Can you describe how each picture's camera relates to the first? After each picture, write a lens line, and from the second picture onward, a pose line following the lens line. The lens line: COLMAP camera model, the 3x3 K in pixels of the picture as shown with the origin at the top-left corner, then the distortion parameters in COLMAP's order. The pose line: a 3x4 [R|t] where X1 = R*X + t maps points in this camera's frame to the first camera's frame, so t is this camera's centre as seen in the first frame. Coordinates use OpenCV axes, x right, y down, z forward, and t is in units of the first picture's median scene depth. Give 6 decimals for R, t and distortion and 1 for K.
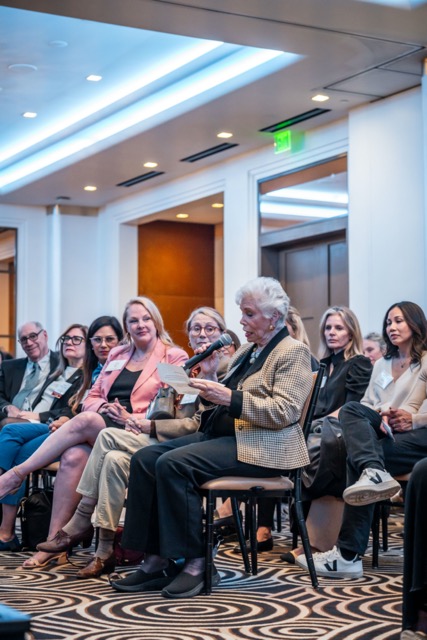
lens RADIAL K [[1287.4, 0, 215.9], [0, 1287.4, 324.0], [0, 0, 1]] dist [0.052916, 0.000000]
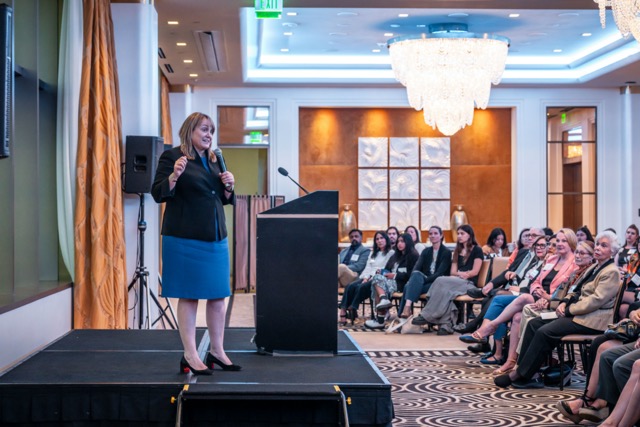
lens RADIAL K [[1287.4, 0, 321.6], [0, 1287.4, 215.8], [0, 0, 1]] dist [0.052916, 0.000000]
pose [[0.906147, -0.008622, -0.422876, 0.407477], [0.037761, 0.997449, 0.060577, -0.164258], [0.421275, -0.070859, 0.904161, -0.793475]]
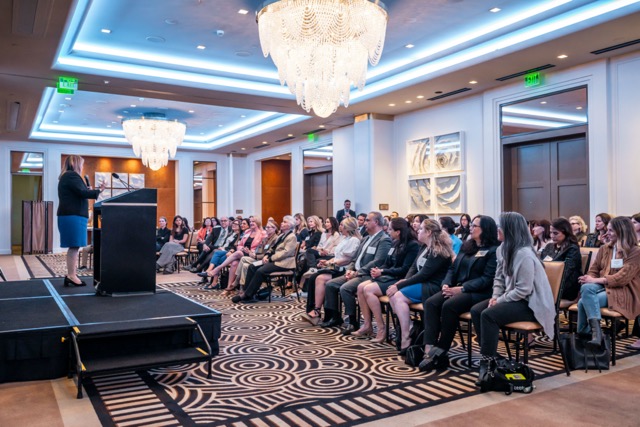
lens RADIAL K [[547.1, 0, 317.8], [0, 547.1, 207.8], [0, 0, 1]] dist [0.067268, -0.028457]
pose [[0.999555, -0.010466, 0.027942, 0.072200], [0.008895, 0.998404, 0.055770, -0.122603], [-0.028481, -0.055497, 0.998053, -0.462888]]
